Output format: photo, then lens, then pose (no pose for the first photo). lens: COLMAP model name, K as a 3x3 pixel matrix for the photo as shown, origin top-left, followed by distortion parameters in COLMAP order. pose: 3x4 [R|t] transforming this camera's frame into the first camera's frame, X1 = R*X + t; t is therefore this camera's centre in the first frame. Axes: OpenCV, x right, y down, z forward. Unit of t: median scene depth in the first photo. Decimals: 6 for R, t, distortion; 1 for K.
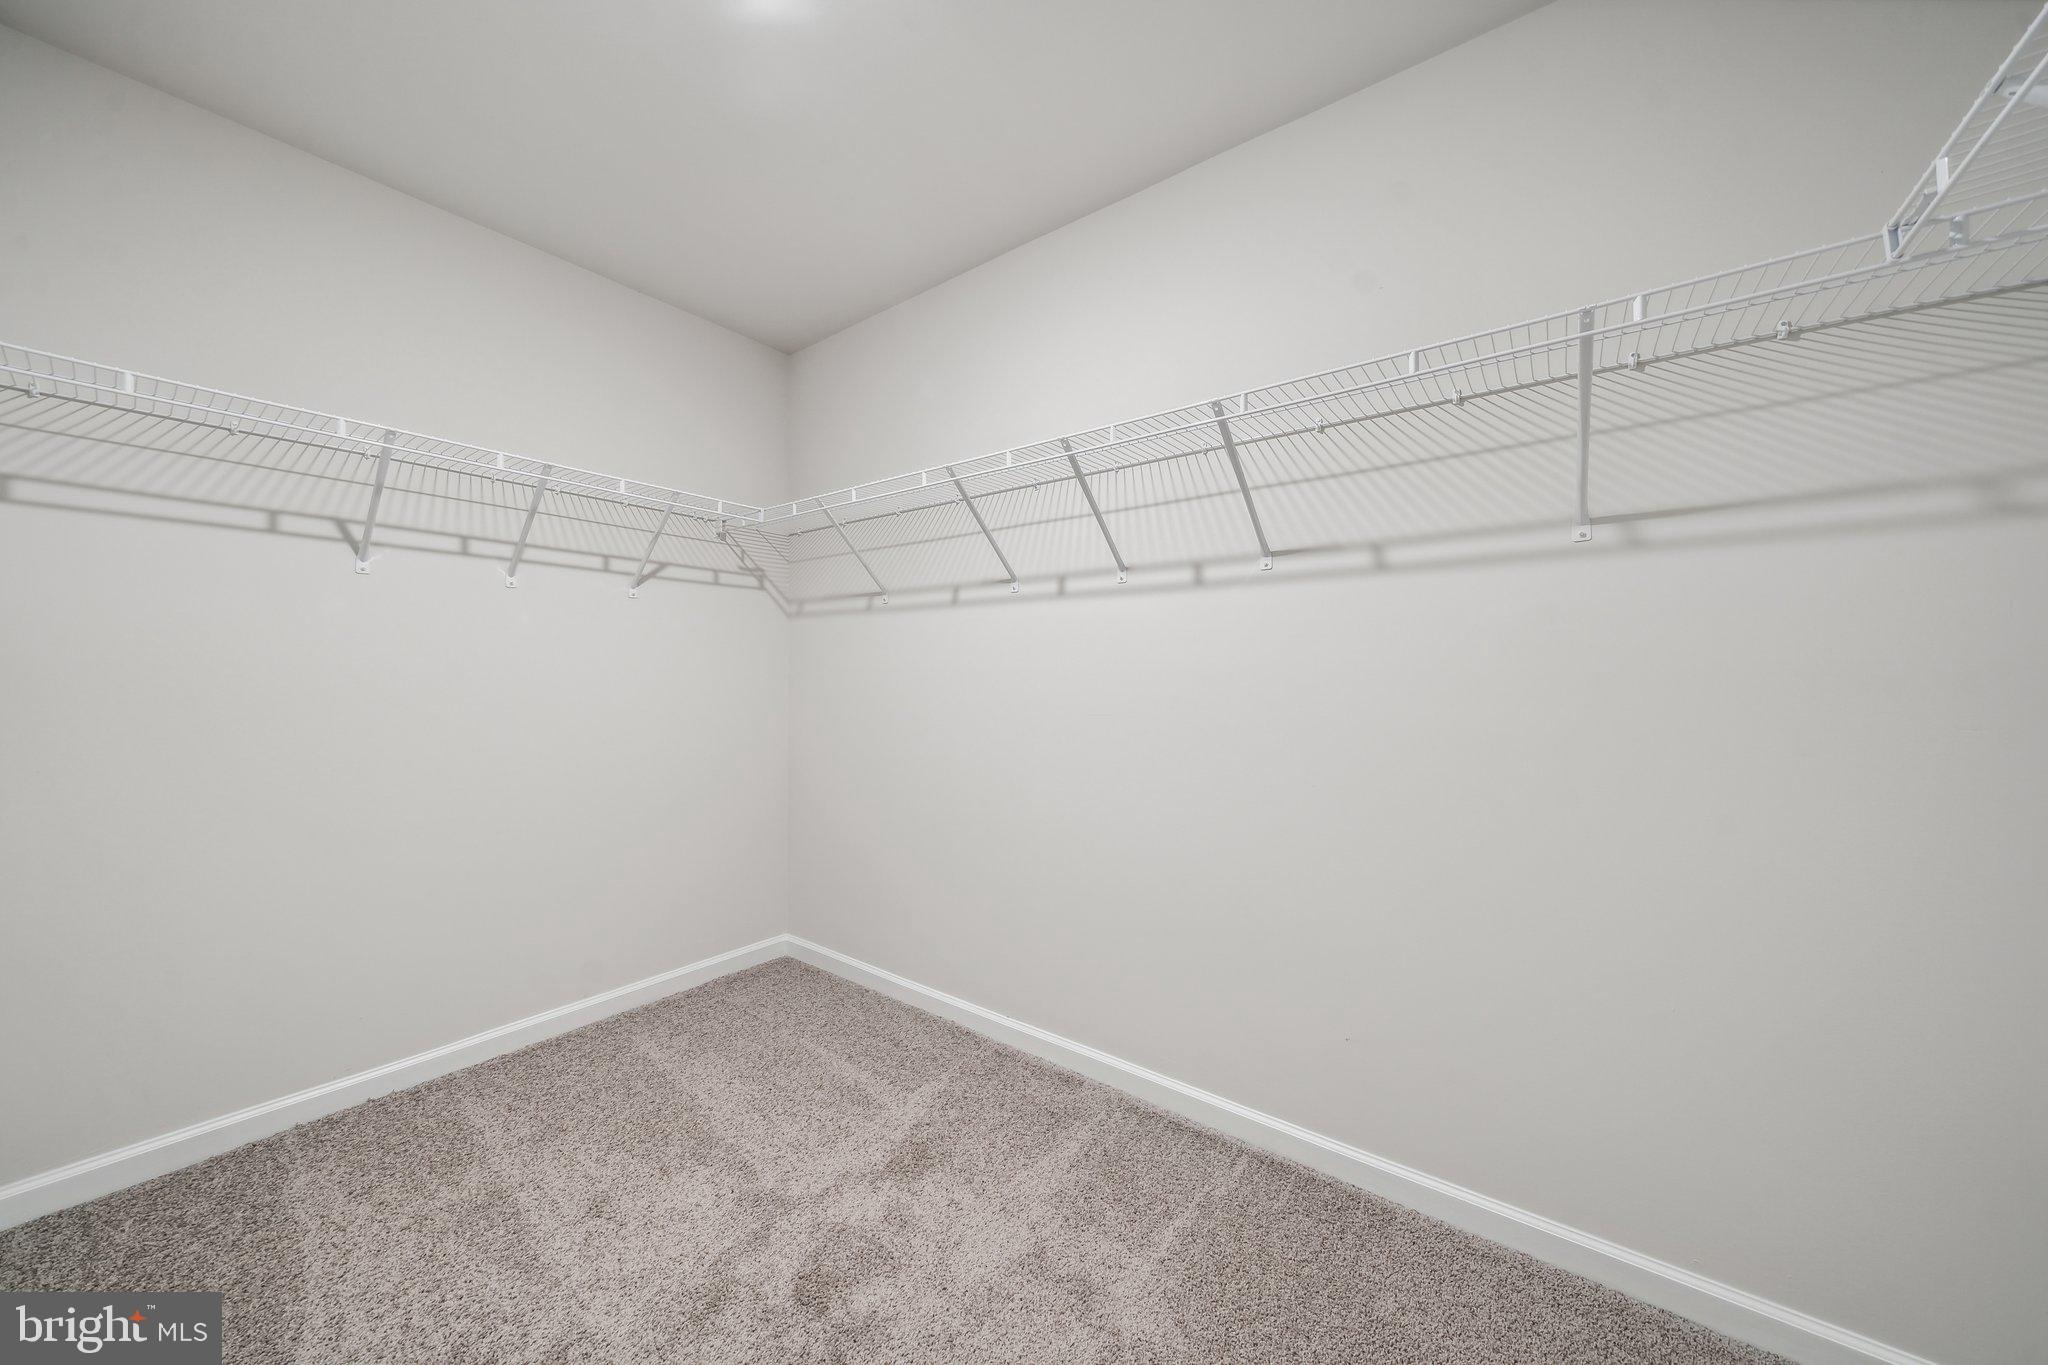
lens RADIAL K [[705.3, 0, 1036.8], [0, 705.3, 676.5], [0, 0, 1]] dist [0.000445, -0.000078]
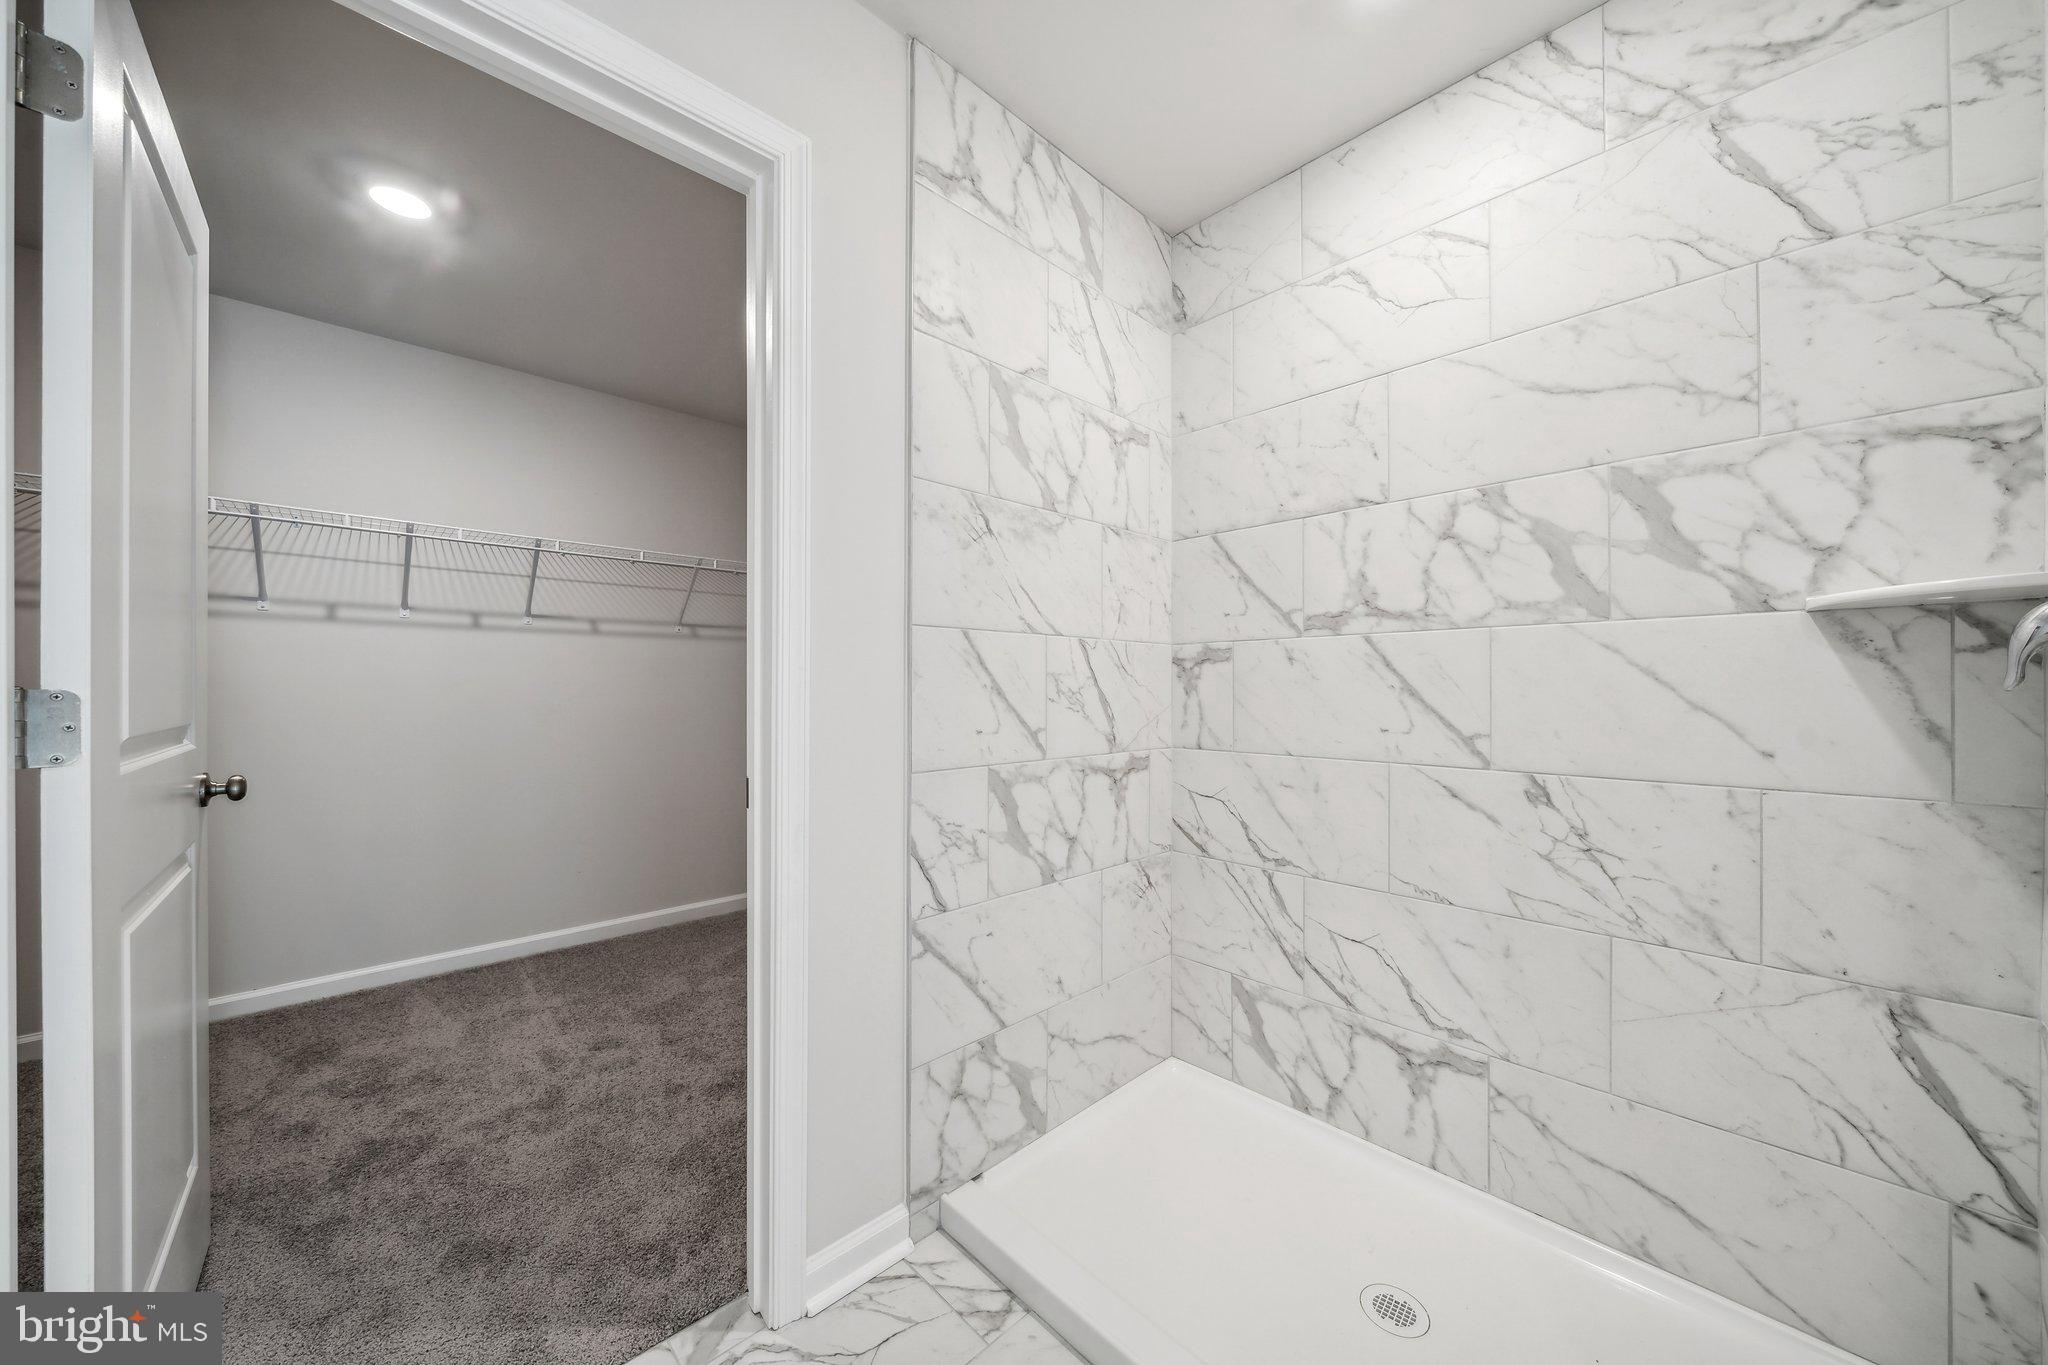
lens RADIAL K [[705.3, 0, 1023.0], [0, 705.3, 688.1], [0, 0, 1]] dist [0.000445, -0.000078]
pose [[0.163853, 0.001264, 0.986484, -1.142884], [-0.008896, 0.999960, 0.000196, -0.006647], [-0.986445, -0.008808, 0.163858, -0.461906]]
